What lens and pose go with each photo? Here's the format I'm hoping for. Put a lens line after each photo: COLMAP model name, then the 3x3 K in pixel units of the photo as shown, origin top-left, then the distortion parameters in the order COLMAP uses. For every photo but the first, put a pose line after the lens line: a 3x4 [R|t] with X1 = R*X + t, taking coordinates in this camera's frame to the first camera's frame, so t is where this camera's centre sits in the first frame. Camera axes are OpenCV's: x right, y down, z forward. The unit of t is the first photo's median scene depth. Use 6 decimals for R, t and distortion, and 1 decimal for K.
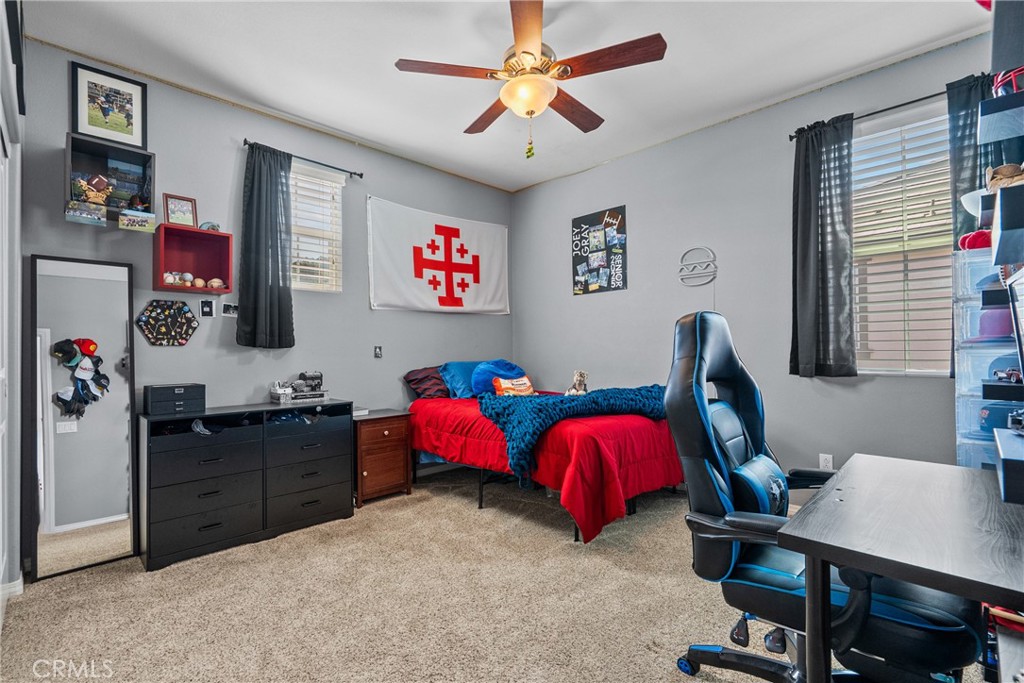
lens RADIAL K [[467.5, 0, 508.1], [0, 467.5, 342.8], [0, 0, 1]] dist [0.001000, 0.000348]
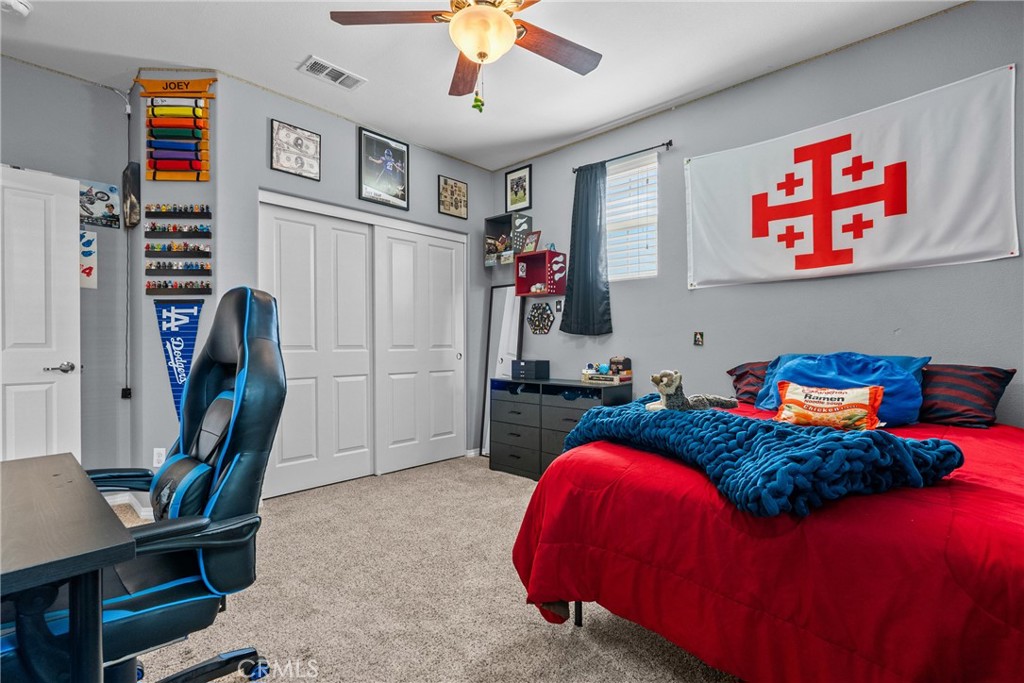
lens RADIAL K [[467.5, 0, 508.6], [0, 467.5, 345.4], [0, 0, 1]] dist [0.001000, 0.000348]
pose [[0.043594, 0.012403, -0.998972, 0.513845], [0.011975, 0.999845, 0.012936, 0.015404], [0.998978, -0.012526, 0.043439, 0.571096]]
